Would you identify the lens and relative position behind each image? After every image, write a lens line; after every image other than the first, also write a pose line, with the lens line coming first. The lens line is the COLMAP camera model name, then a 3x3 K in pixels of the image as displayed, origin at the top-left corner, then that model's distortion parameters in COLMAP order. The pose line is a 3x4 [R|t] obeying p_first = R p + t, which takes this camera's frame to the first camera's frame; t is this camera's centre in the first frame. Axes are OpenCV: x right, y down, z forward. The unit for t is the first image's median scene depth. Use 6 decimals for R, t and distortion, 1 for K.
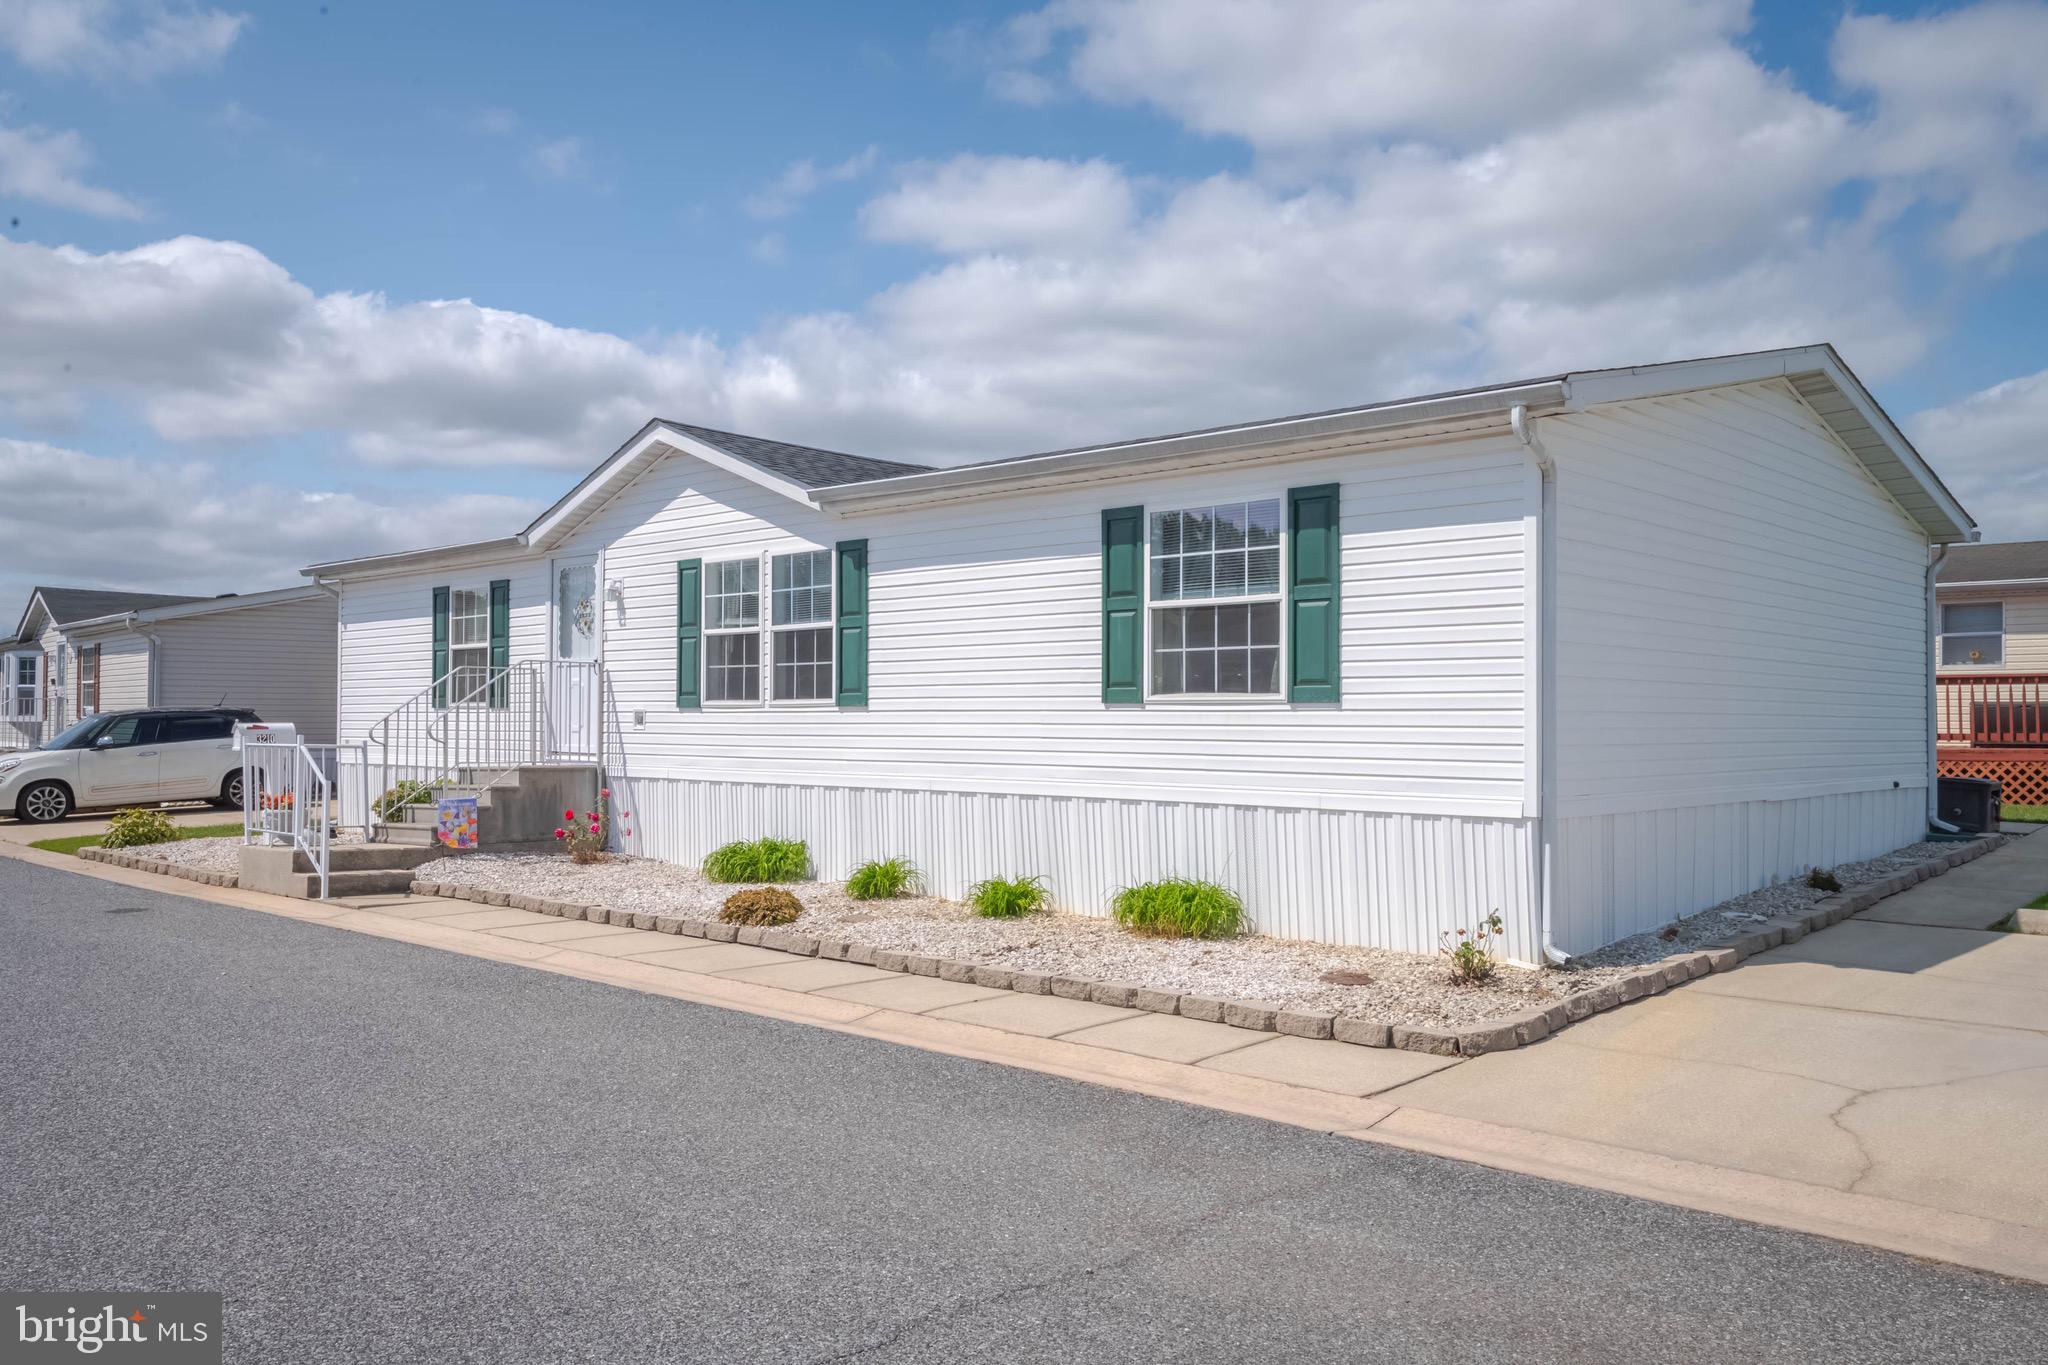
lens RADIAL K [[1565.4, 0, 1024.0], [0, 1565.4, 682.5], [0, 0, 1]] dist [0.031551, 0.000086]
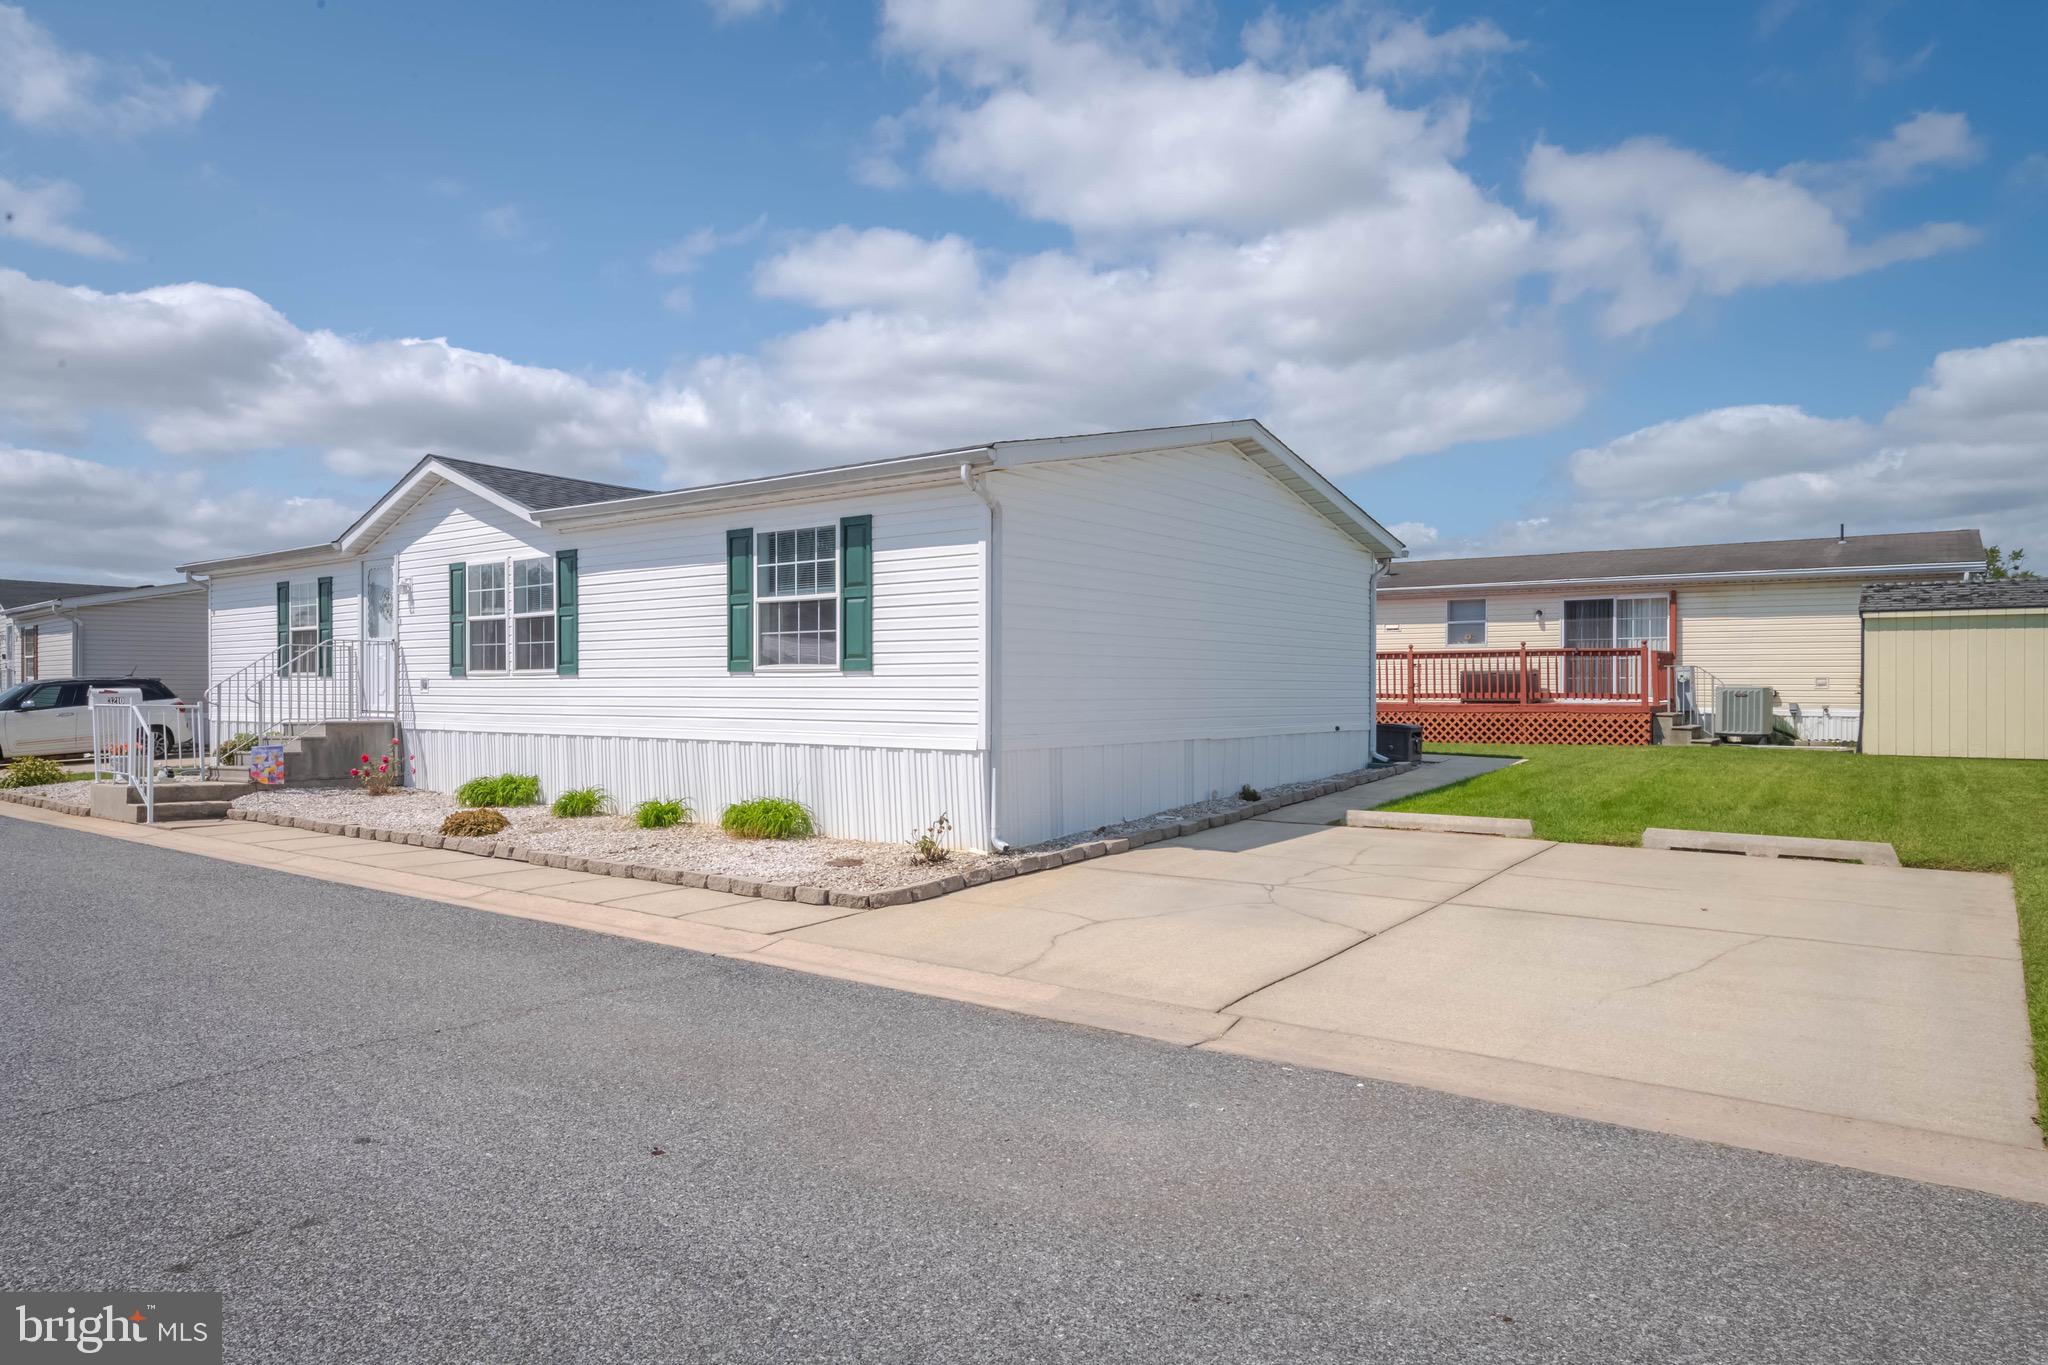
lens RADIAL K [[1246.7, 0, 1004.3], [0, 1246.7, 683.8], [0, 0, 1]] dist [0.021283, -0.003747]
pose [[0.995658, -0.002392, 0.093058, 0.152251], [0.000416, 0.999774, 0.021246, 0.000518], [-0.093088, -0.021115, 0.995434, -0.090848]]
